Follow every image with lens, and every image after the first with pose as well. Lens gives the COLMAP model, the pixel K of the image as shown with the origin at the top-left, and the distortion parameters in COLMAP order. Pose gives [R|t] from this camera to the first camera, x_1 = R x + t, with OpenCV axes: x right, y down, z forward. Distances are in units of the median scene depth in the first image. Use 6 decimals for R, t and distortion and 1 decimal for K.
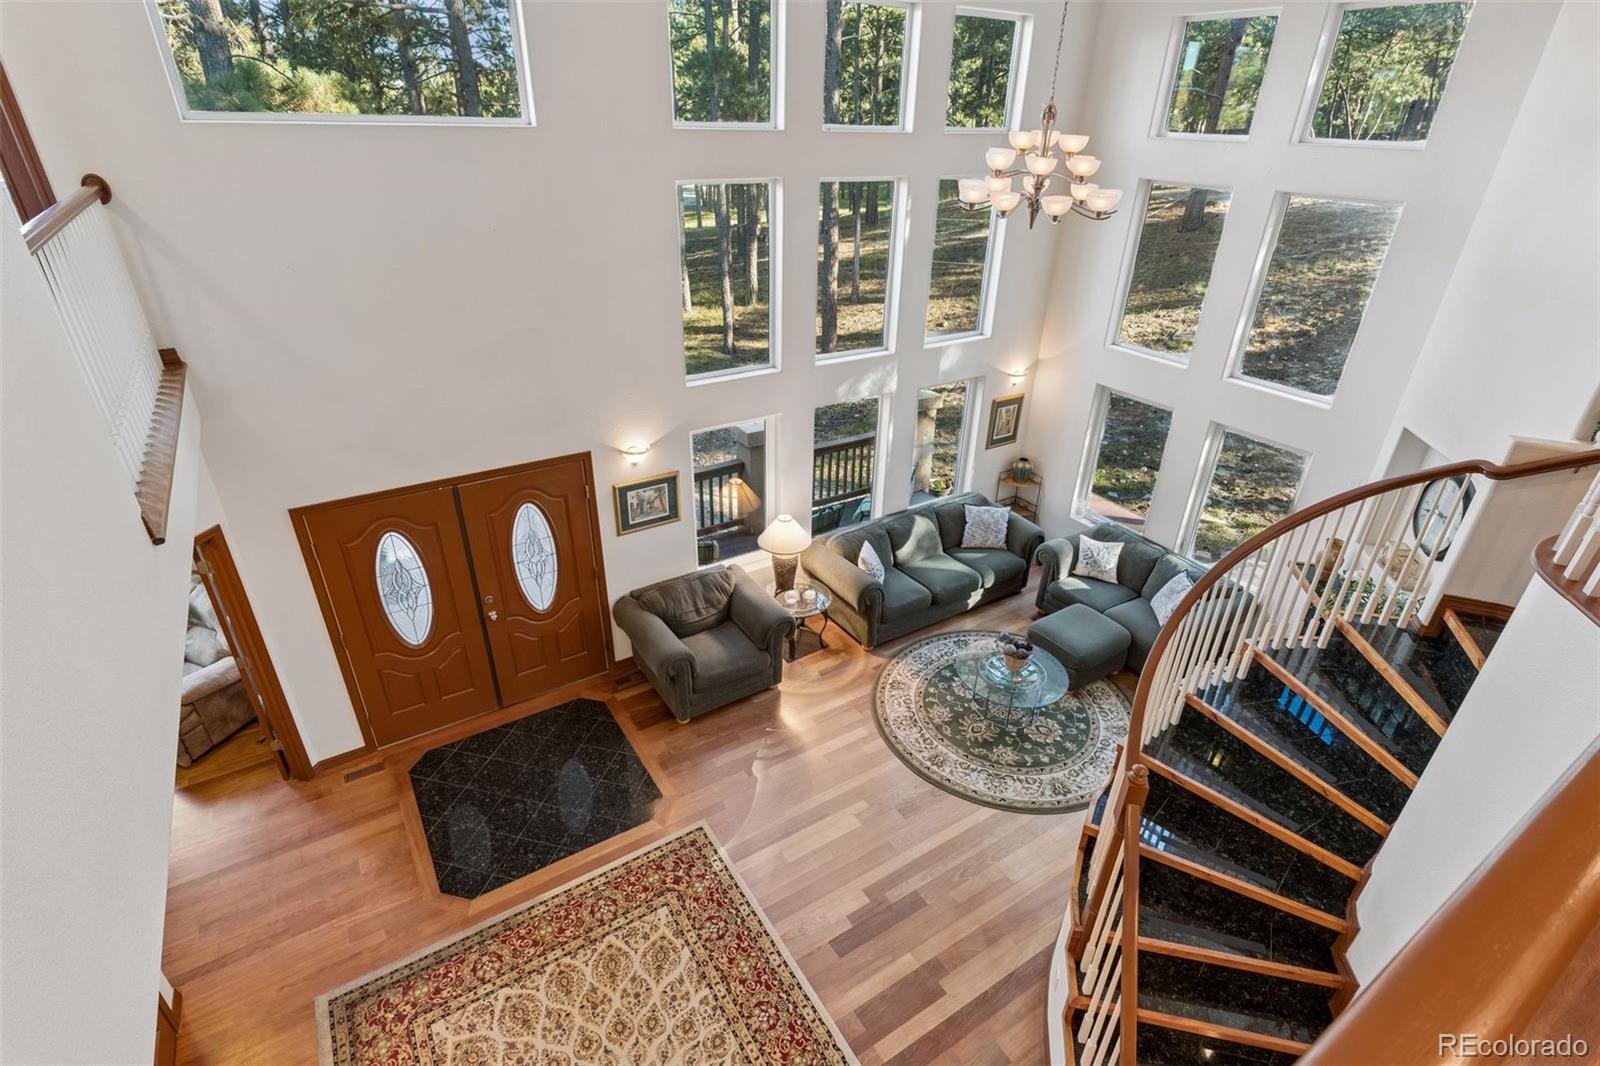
lens RADIAL K [[778.5, 0, 797.4], [0, 778.5, 527.5], [0, 0, 1]] dist [-0.001515, -0.000227]
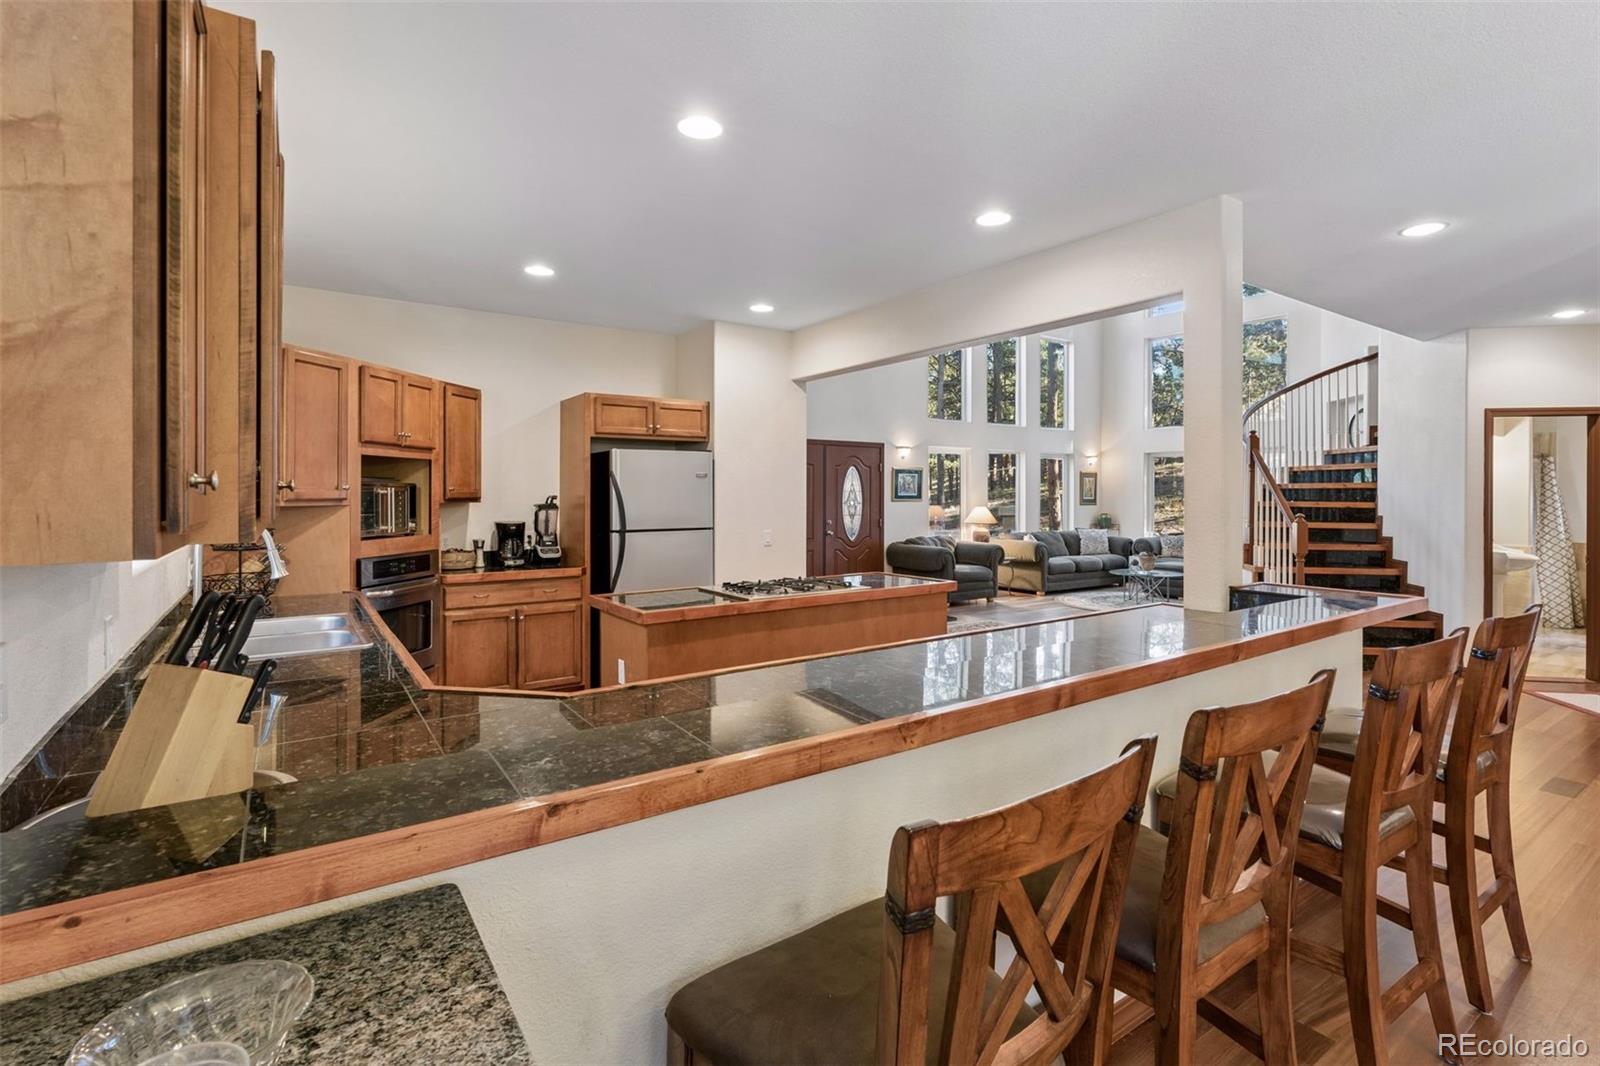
lens RADIAL K [[740.0, 0, 810.3], [0, 740.0, 497.9], [0, 0, 1]] dist [-0.003876, 0.001746]
pose [[0.998898, -0.024014, 0.040320, -0.483266], [0.039946, 0.886018, -0.461927, 0.747152], [-0.024632, 0.463029, 0.886001, -0.403048]]
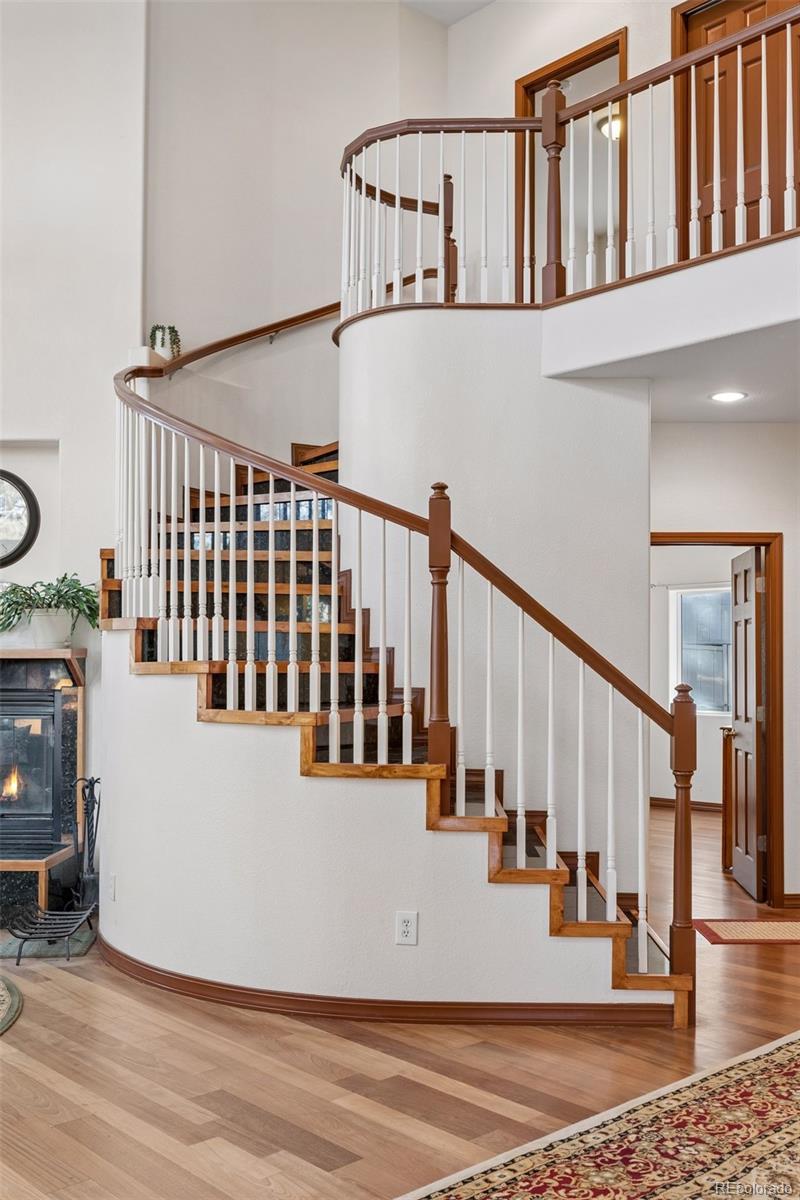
lens RADIAL K [[1142.5, 0, 406.5], [0, 1142.5, 622.0], [0, 0, 1]] dist [-0.010725, 0.000000]
pose [[-0.180506, 0.014742, 0.983463, -0.454848], [0.457086, 0.886616, 0.070604, 0.179507], [-0.870913, 0.462272, -0.166778, 0.705402]]
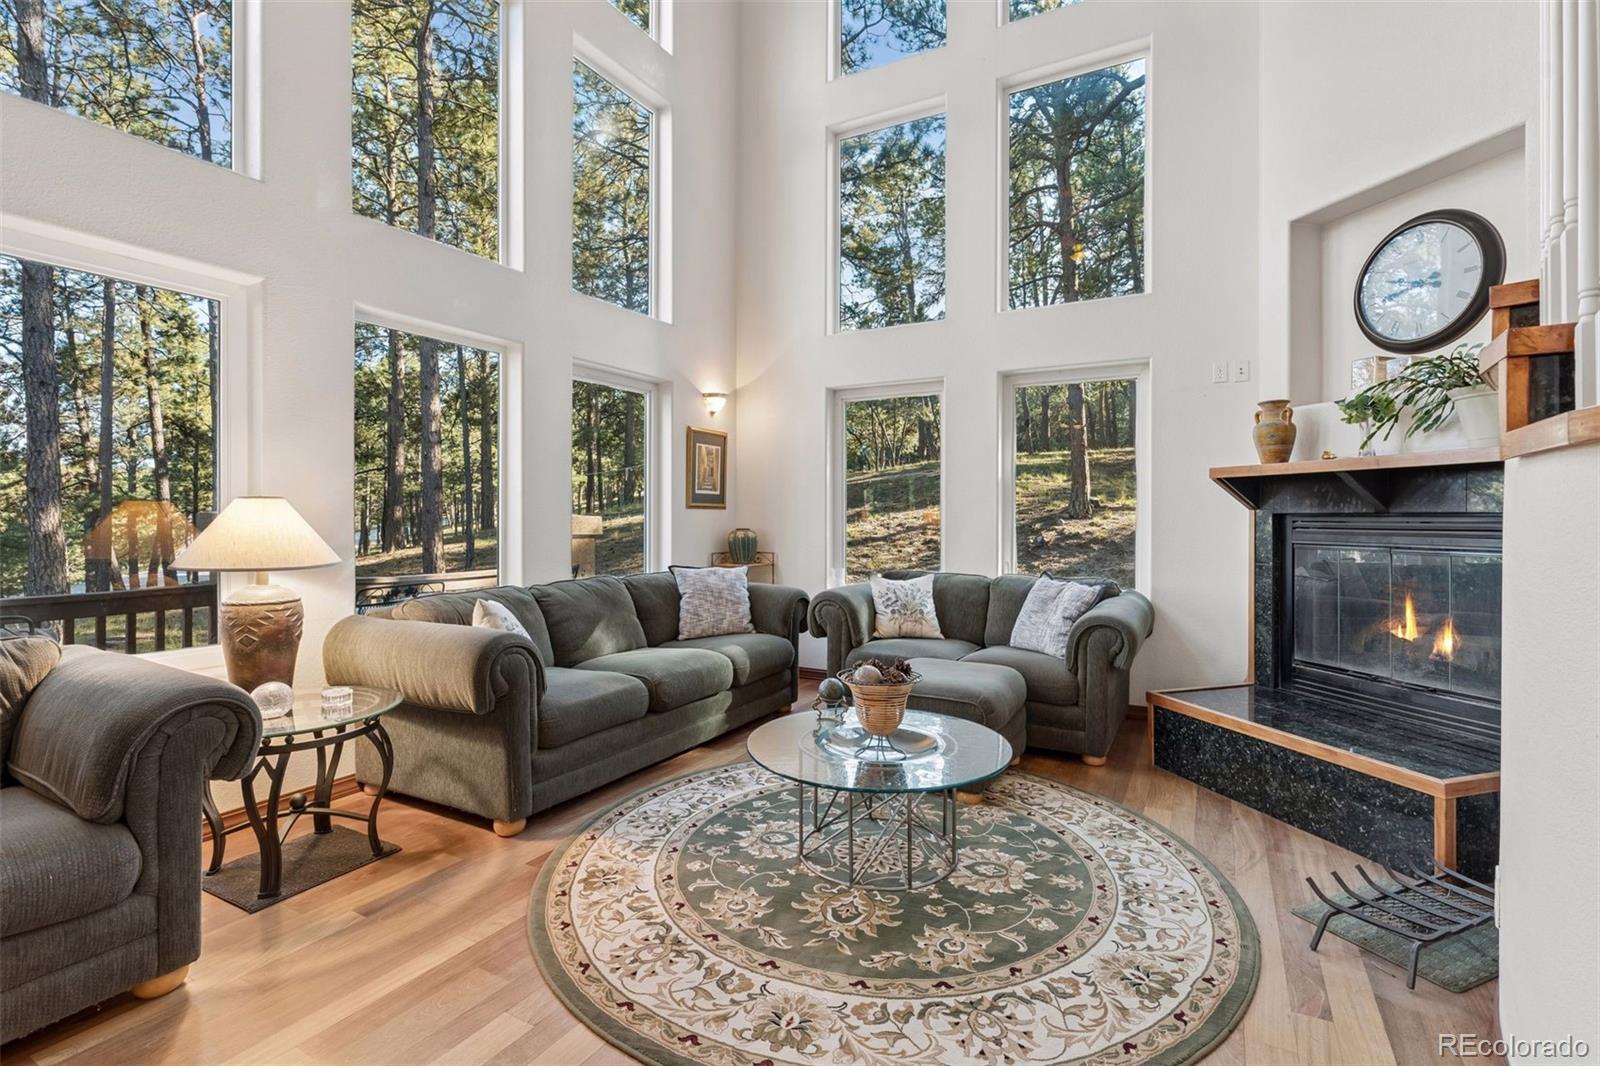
lens RADIAL K [[740.0, 0, 805.6], [0, 740.0, 510.9], [0, 0, 1]] dist [-0.003876, 0.001746]
pose [[0.881153, -0.018189, 0.472482, 0.056731], [0.237827, 0.880705, -0.409631, 0.238179], [-0.408666, 0.473317, 0.780361, 0.671679]]
